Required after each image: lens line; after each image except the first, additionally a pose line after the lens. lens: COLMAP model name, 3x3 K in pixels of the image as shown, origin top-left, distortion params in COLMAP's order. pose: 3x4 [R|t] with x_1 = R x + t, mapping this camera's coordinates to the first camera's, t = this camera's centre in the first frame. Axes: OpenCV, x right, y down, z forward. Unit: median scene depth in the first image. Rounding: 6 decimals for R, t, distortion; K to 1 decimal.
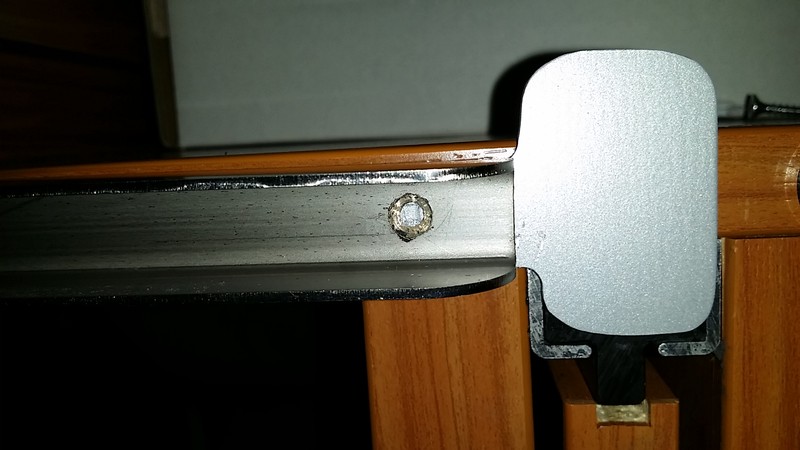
lens RADIAL K [[722.6, 0, 400.0], [0, 722.6, 225.0], [0, 0, 1]] dist [0.104472, -0.289533]
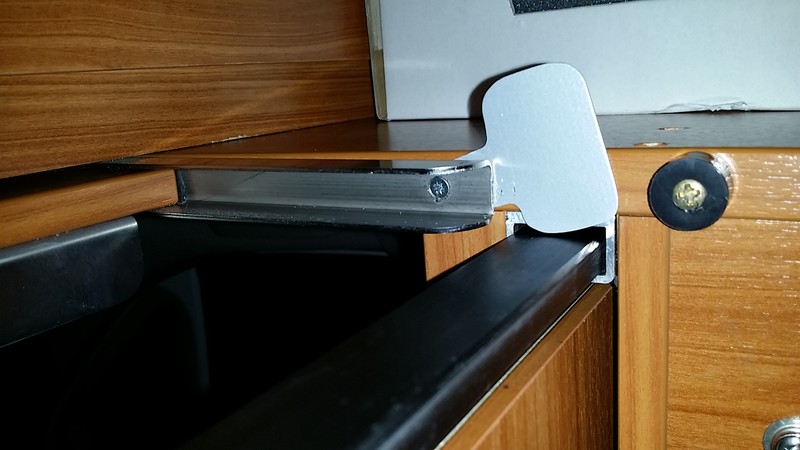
lens RADIAL K [[722.6, 0, 400.0], [0, 722.6, 225.0], [0, 0, 1]] dist [0.104472, -0.289533]
pose [[0.910790, 0.079686, -0.405108, 0.637217], [-0.041065, 0.993817, 0.103161, -0.104537], [0.410824, -0.077322, 0.908430, -0.671858]]
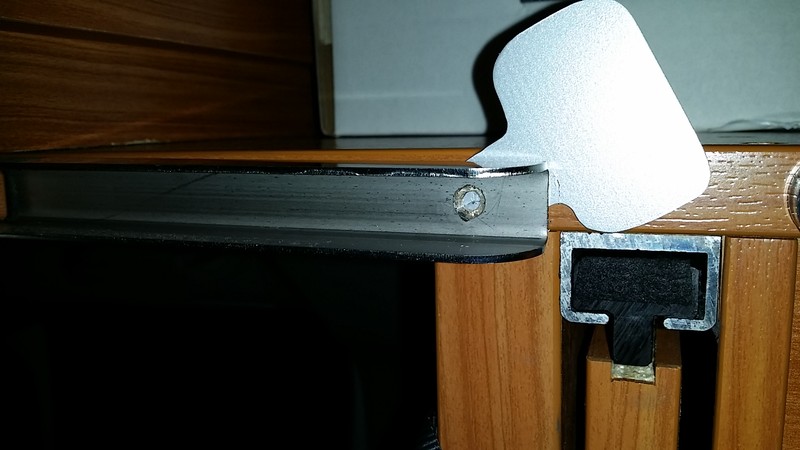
lens RADIAL K [[722.6, 0, 400.0], [0, 722.6, 225.0], [0, 0, 1]] dist [0.104472, -0.289533]
pose [[0.967001, 0.069763, -0.245036, 0.207850], [-0.063879, 0.997448, 0.031891, -0.004479], [0.246635, -0.015186, 0.968989, -0.287254]]
